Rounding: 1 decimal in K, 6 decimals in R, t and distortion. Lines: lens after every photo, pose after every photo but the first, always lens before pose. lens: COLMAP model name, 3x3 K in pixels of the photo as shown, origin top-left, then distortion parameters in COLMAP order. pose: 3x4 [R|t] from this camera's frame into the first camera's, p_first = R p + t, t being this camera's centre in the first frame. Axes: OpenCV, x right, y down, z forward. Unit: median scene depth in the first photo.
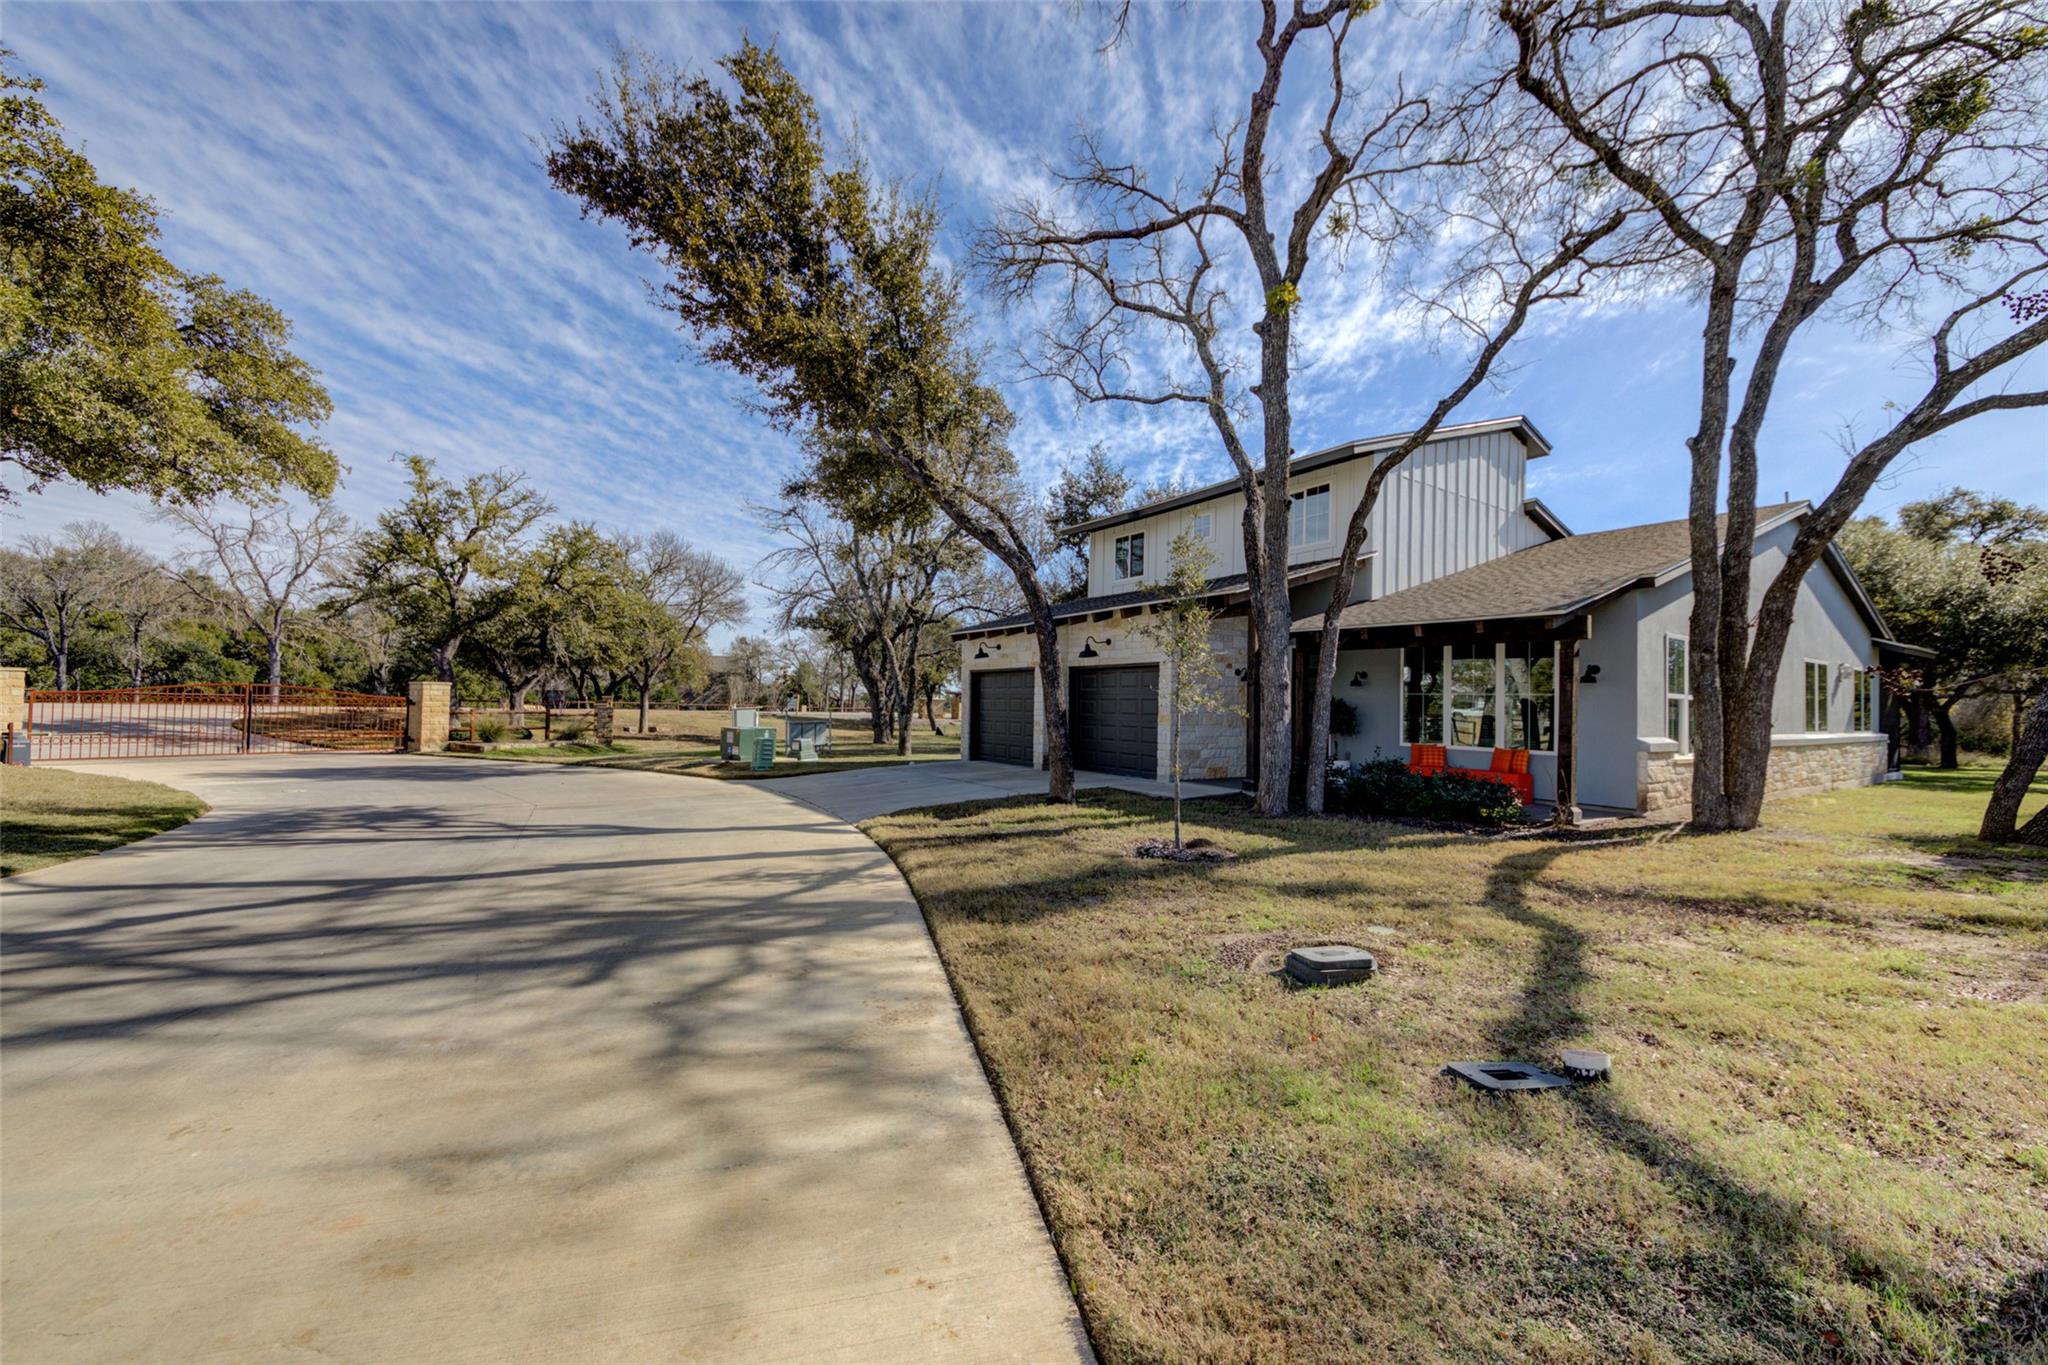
lens RADIAL K [[828.8, 0, 1024.0], [0, 828.8, 682.5], [0, 0, 1]] dist [-0.021455, -0.000060]
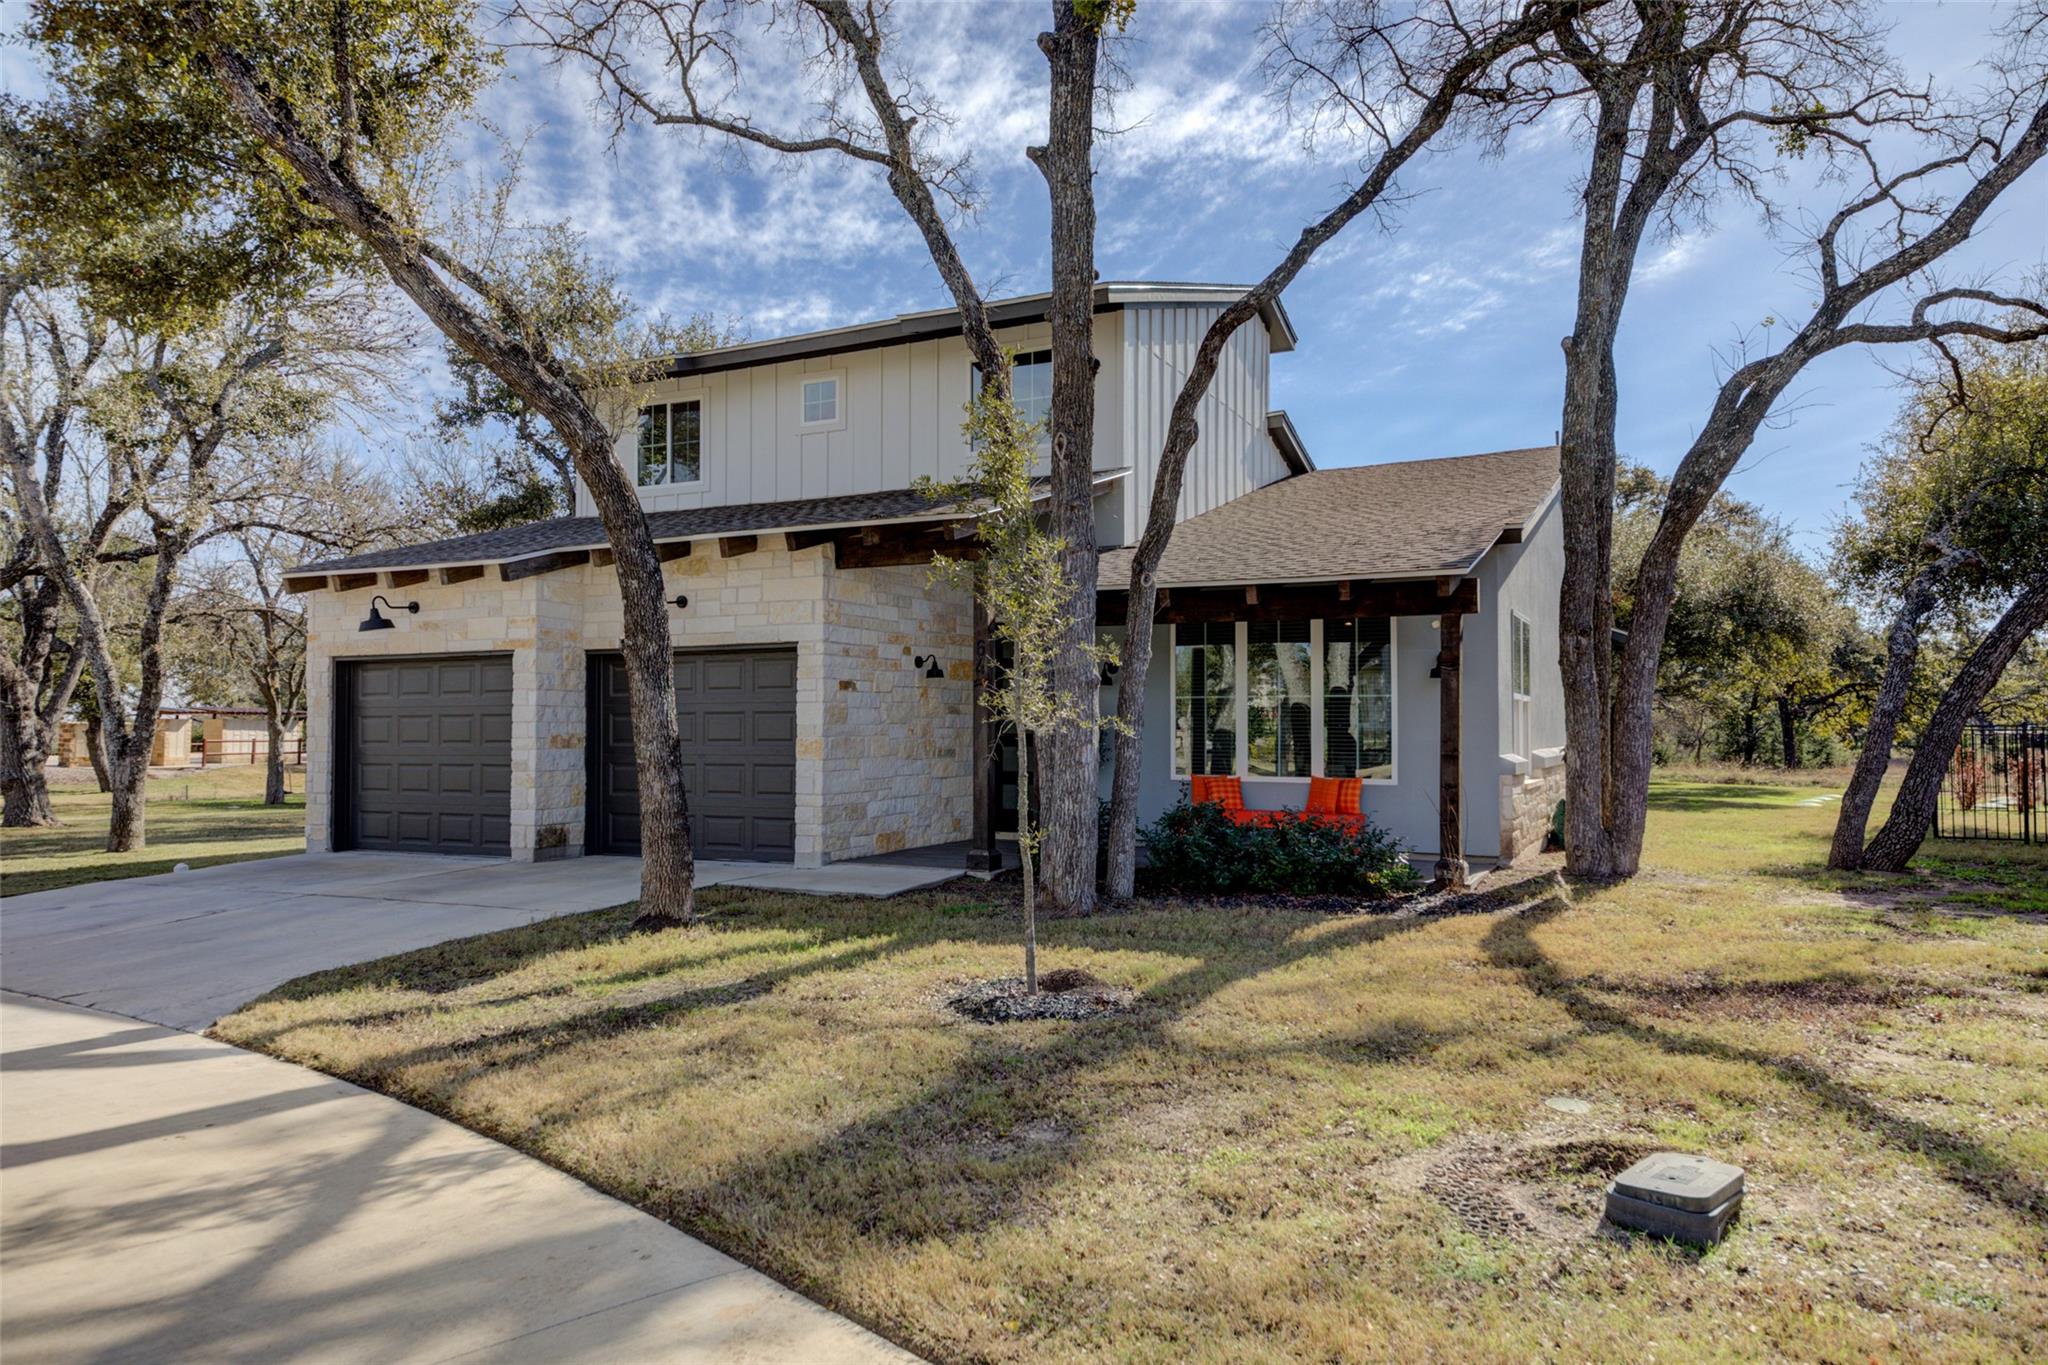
lens RADIAL K [[1352.0, 0, 1022.2], [0, 1352.0, 678.0], [0, 0, 1]] dist [0.034915, -0.002118]
pose [[0.848037, -0.000713, 0.529936, -0.195750], [0.004745, 0.999969, -0.006249, 0.005537], [-0.529915, 0.007814, 0.848015, 0.204359]]
